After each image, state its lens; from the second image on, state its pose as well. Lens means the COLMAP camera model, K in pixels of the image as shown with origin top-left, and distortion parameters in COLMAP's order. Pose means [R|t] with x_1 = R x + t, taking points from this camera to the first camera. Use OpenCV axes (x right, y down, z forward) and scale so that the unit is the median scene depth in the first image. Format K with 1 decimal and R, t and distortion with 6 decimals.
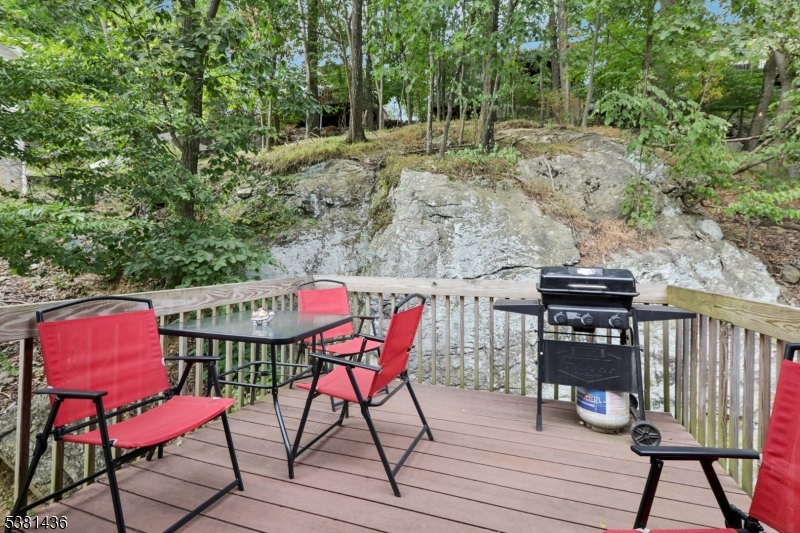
lens RADIAL K [[365.9, 0, 401.6], [0, 365.9, 246.7], [0, 0, 1]] dist [-0.012163, 0.003625]
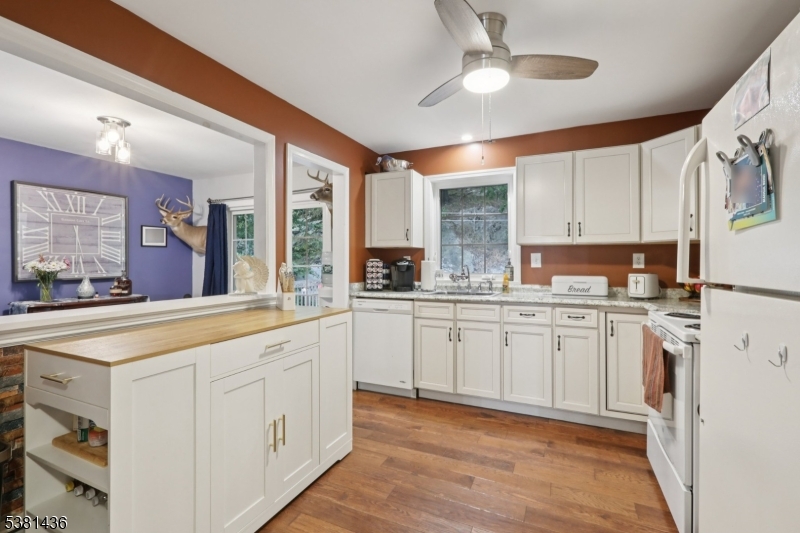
lens RADIAL K [[365.9, 0, 411.7], [0, 365.9, 260.5], [0, 0, 1]] dist [-0.012163, 0.003625]
pose [[0.996327, -0.001750, -0.085609, 0.311019], [0.002370, 0.999972, 0.007143, -0.032556], [0.085594, -0.007320, 0.996303, -0.796477]]
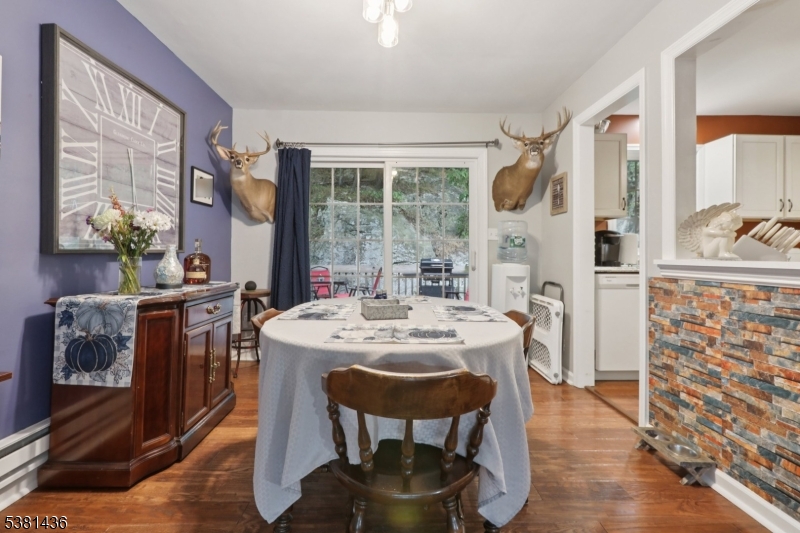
lens RADIAL K [[365.9, 0, 401.9], [0, 365.9, 253.0], [0, 0, 1]] dist [-0.012163, 0.003625]
pose [[0.937424, 0.004710, 0.348158, -0.272944], [-0.006597, 0.999969, 0.004234, 0.004530], [-0.348128, -0.006266, 0.937426, -0.585437]]
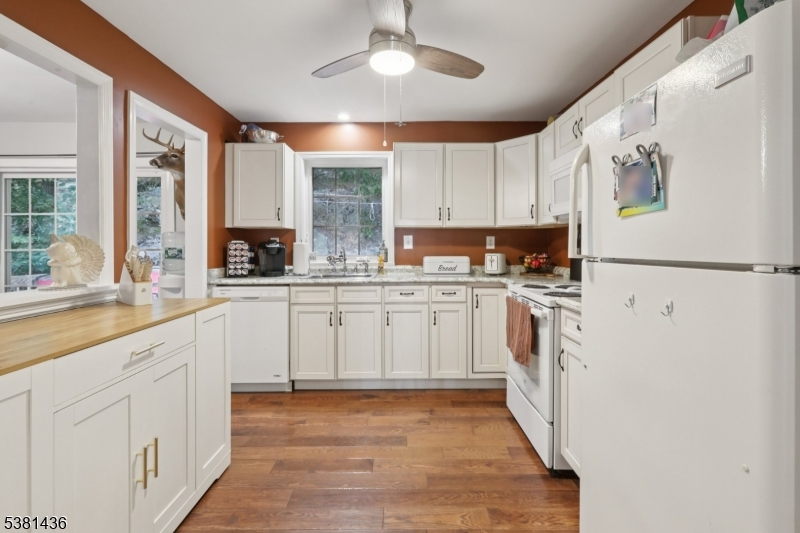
lens RADIAL K [[365.9, 0, 420.5], [0, 365.9, 244.9], [0, 0, 1]] dist [-0.012163, 0.003625]
pose [[0.938482, -0.004421, 0.345300, 0.263513], [0.000446, 0.999933, 0.011589, -0.030729], [-0.345328, -0.010722, 0.938421, -0.784936]]
